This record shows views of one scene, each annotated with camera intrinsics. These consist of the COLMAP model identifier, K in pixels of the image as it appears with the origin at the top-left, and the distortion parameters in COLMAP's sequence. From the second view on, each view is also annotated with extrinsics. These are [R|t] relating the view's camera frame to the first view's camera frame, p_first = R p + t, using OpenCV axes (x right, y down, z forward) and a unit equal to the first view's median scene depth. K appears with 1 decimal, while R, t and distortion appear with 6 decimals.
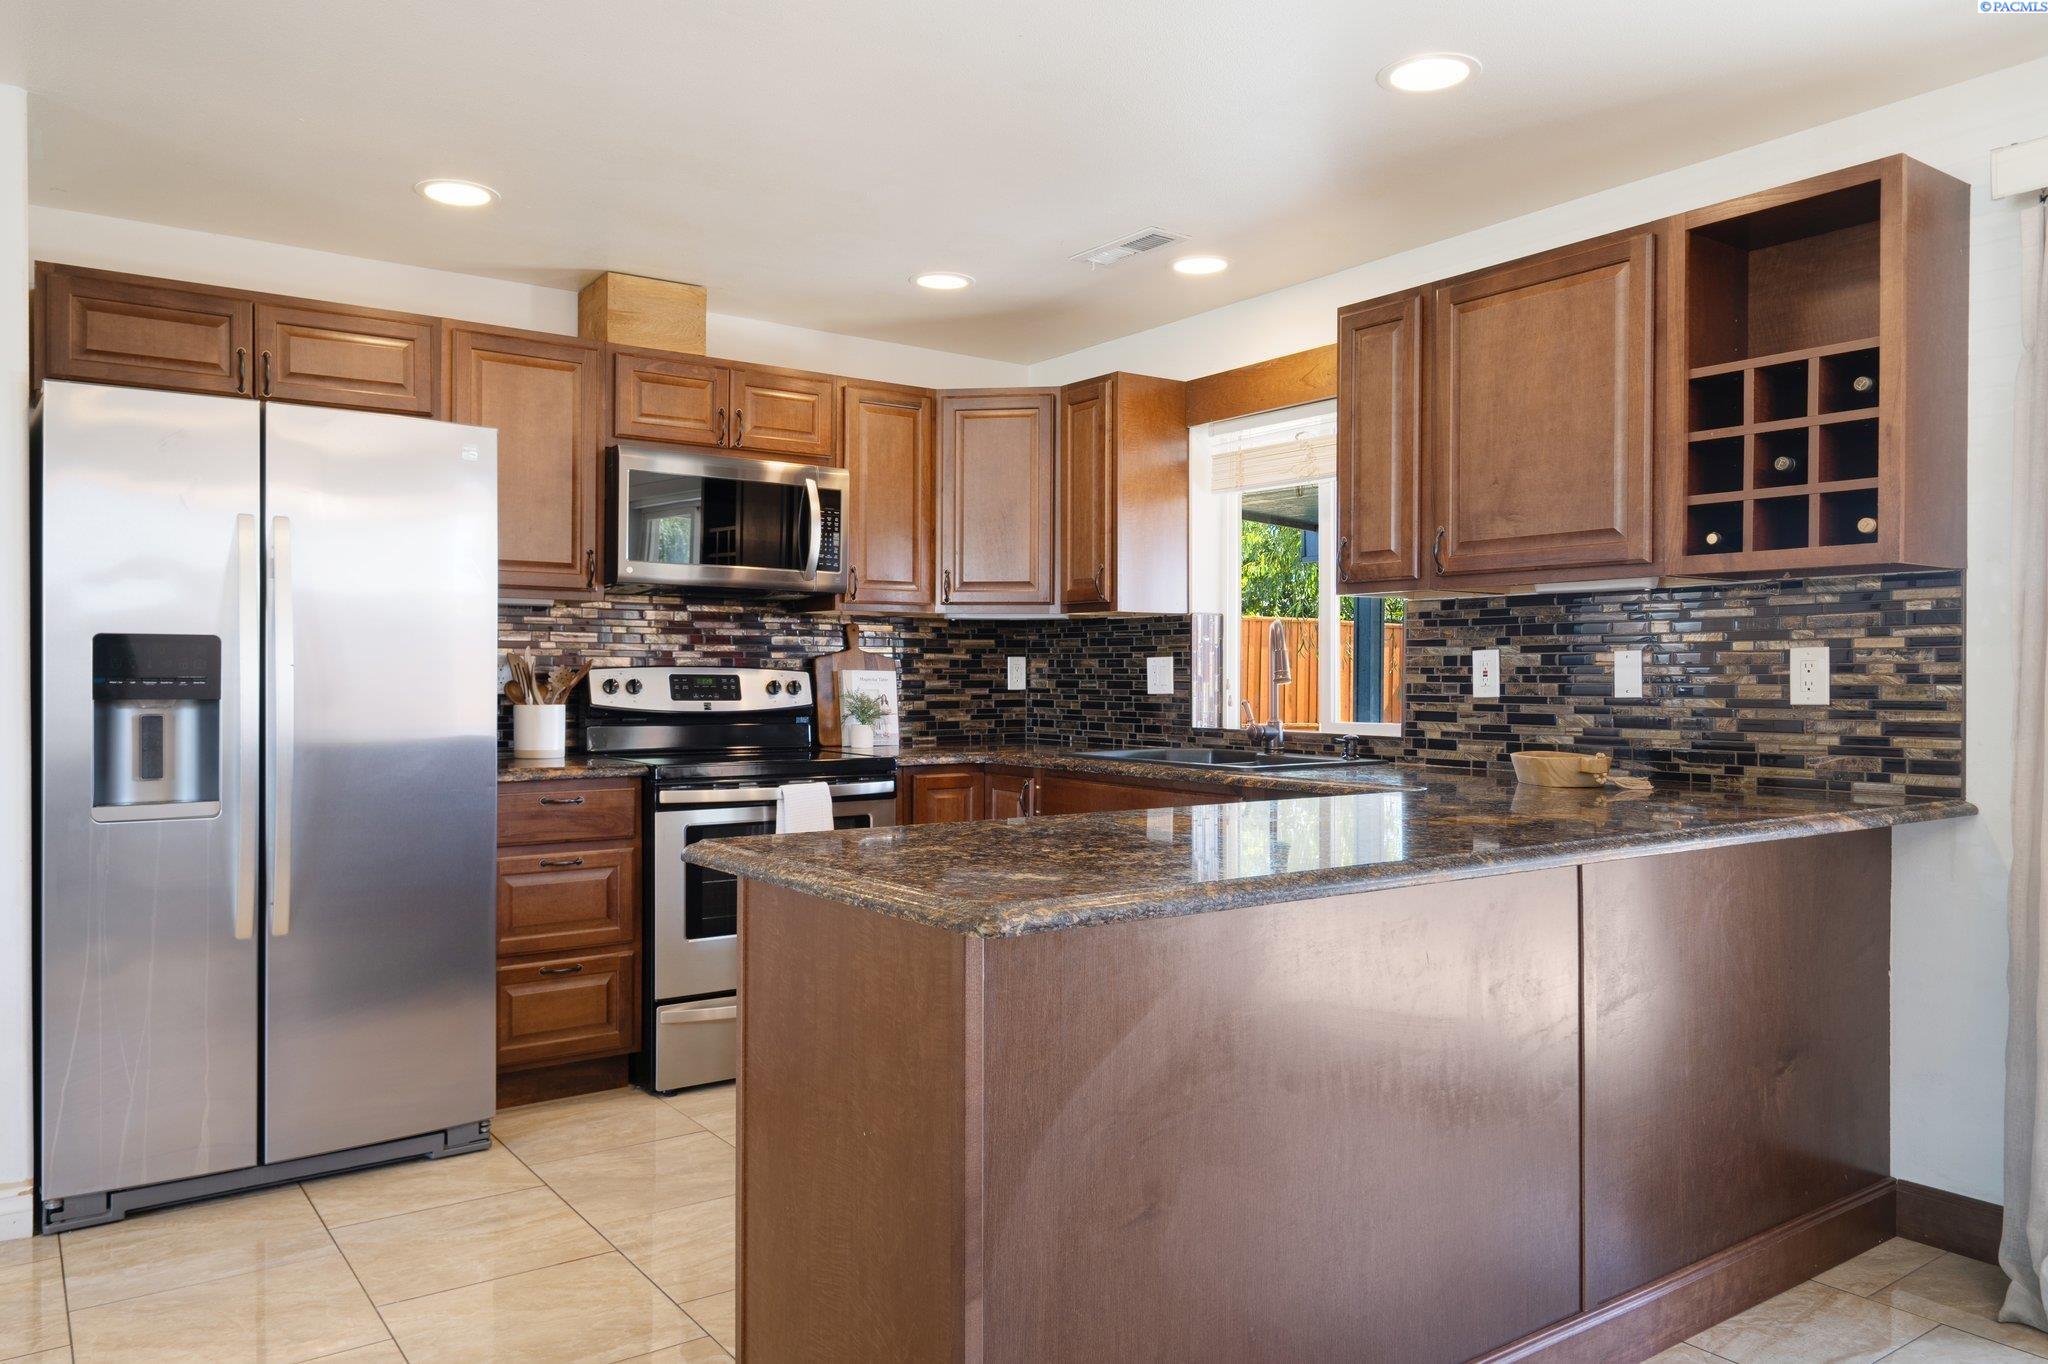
lens RADIAL K [[1409.4, 0, 1024.0], [0, 1409.4, 673.9], [0, 0, 1]] dist [-0.010809, 0.004571]
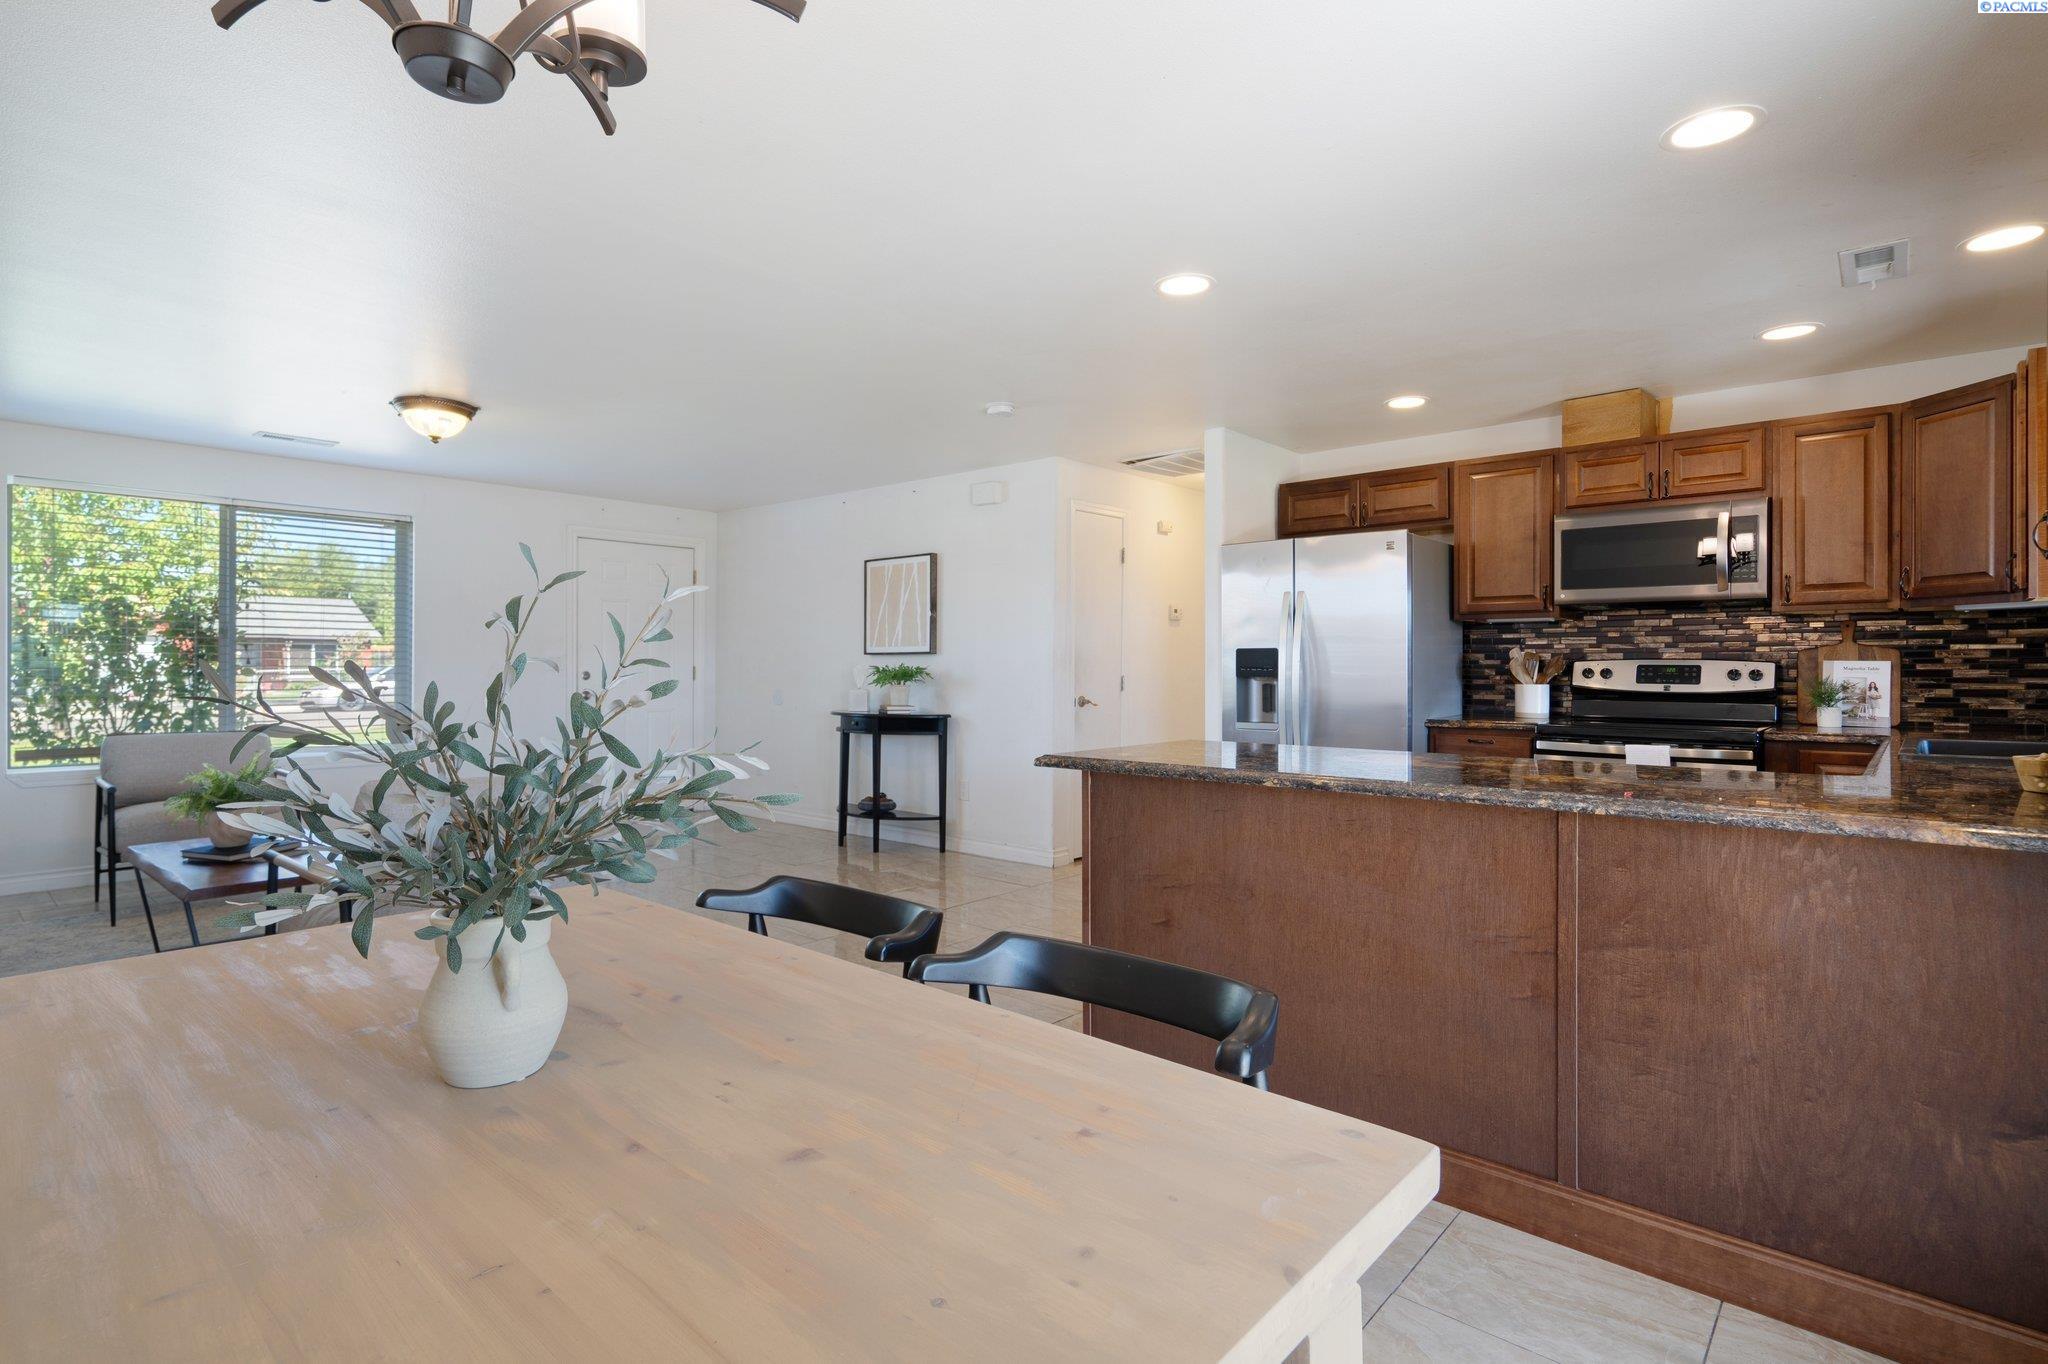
lens RADIAL K [[1004.2, 0, 997.9], [0, 1004.2, 665.2], [0, 0, 1]] dist [-0.001537, -0.000853]
pose [[0.203019, -0.001662, -0.979173, 0.688741], [0.003139, 0.999995, -0.001047, -0.000333], [0.979170, -0.002861, 0.203023, 0.198441]]
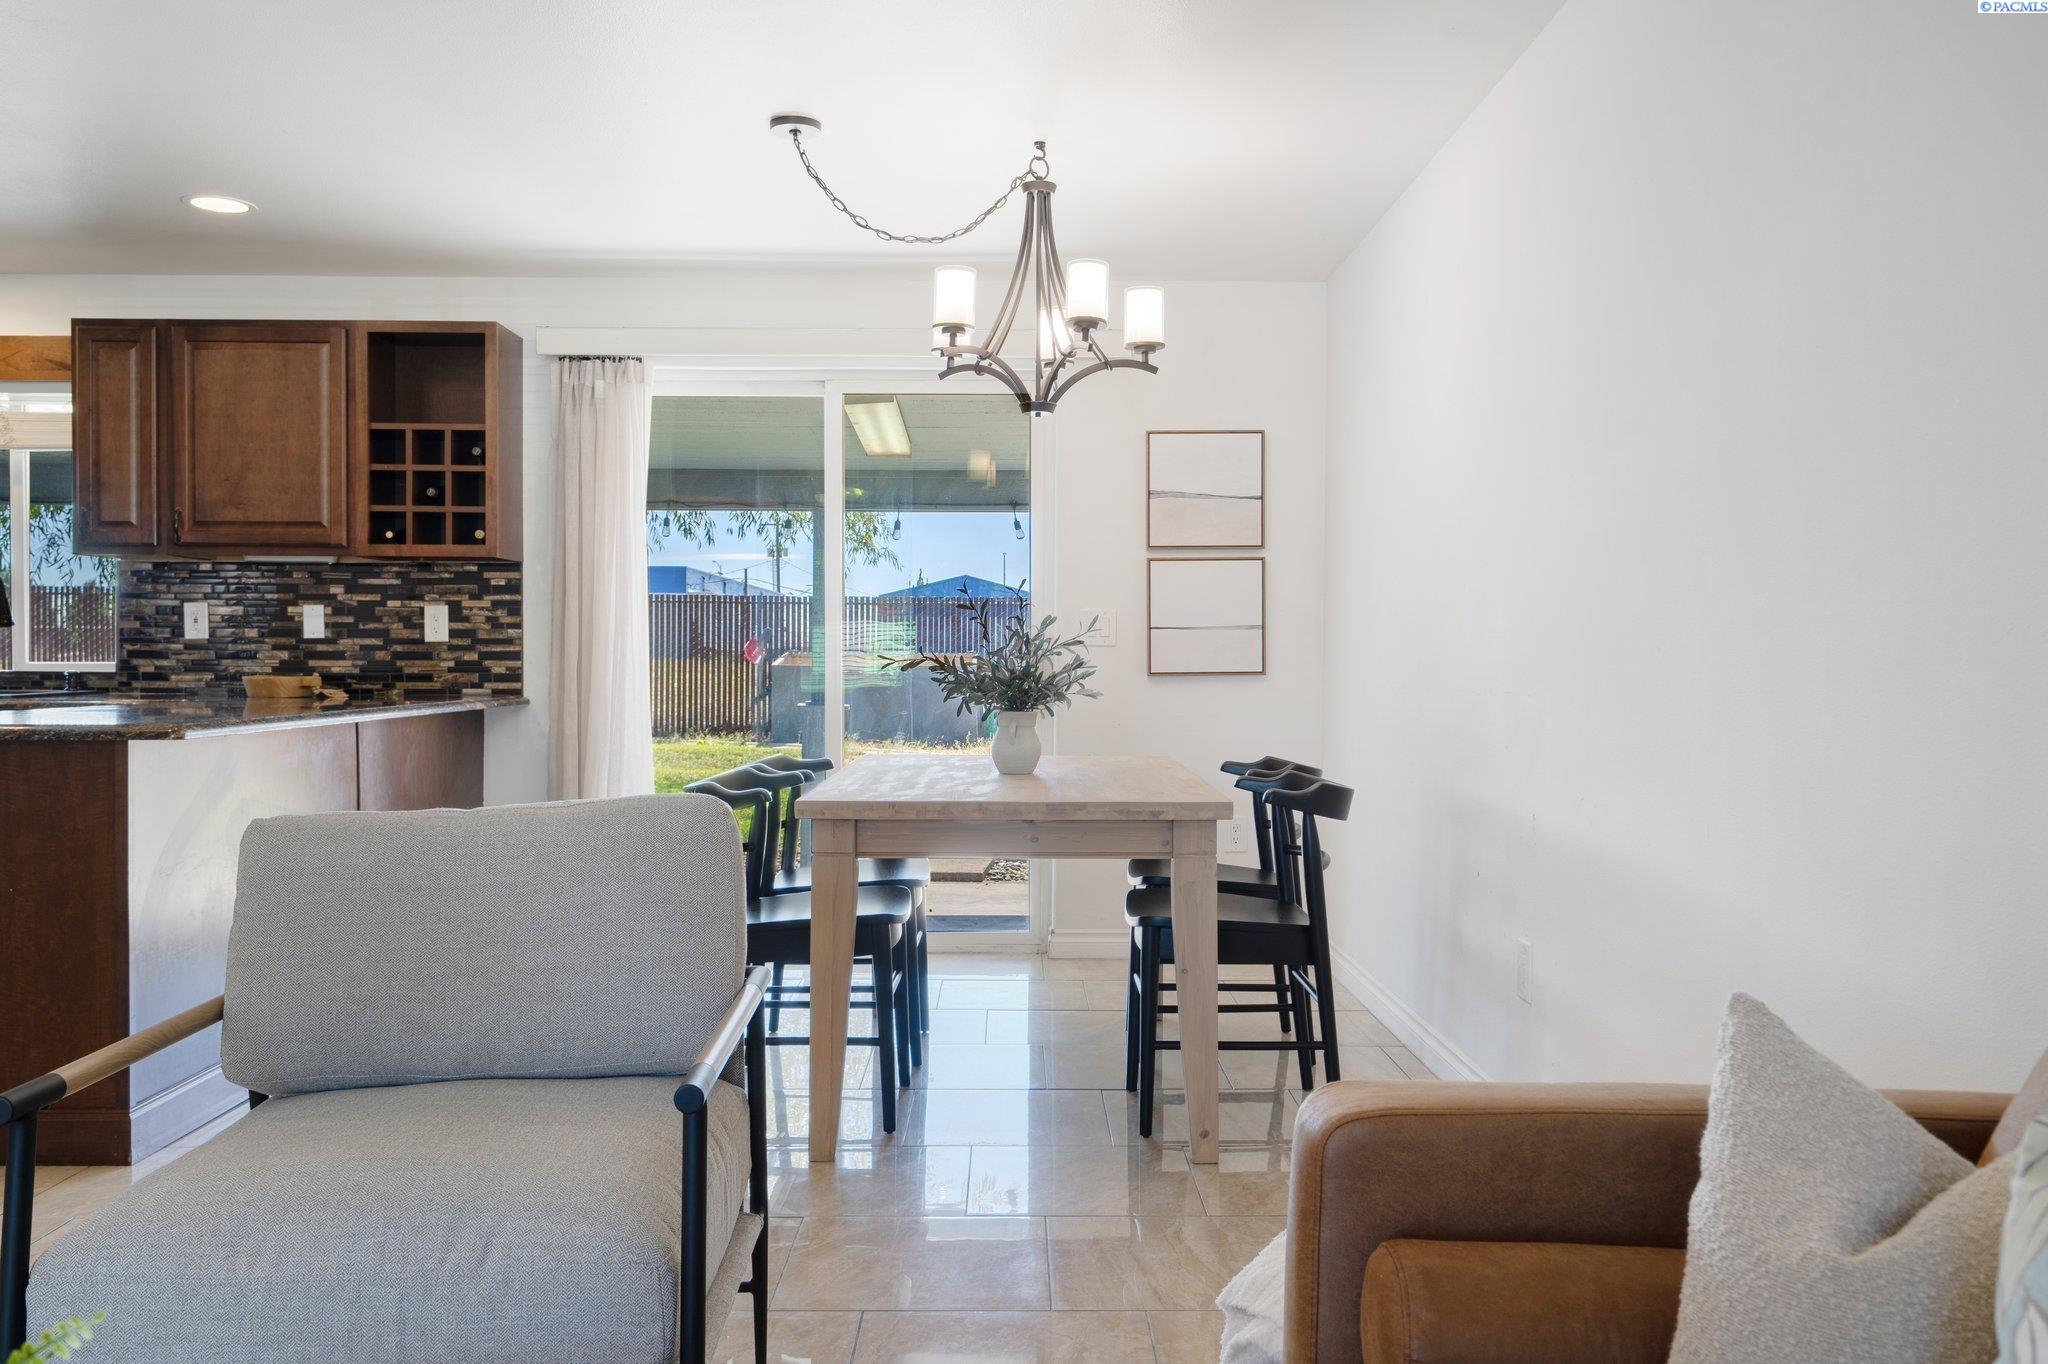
lens RADIAL K [[1635.6, 0, 1024.2], [0, 1635.6, 698.5], [0, 0, 1]] dist [-0.000543, -0.002708]
pose [[0.578676, -0.020891, 0.815290, -0.446520], [-0.005878, 0.999539, 0.029785, 0.021514], [-0.815536, -0.022028, 0.578287, -0.484837]]
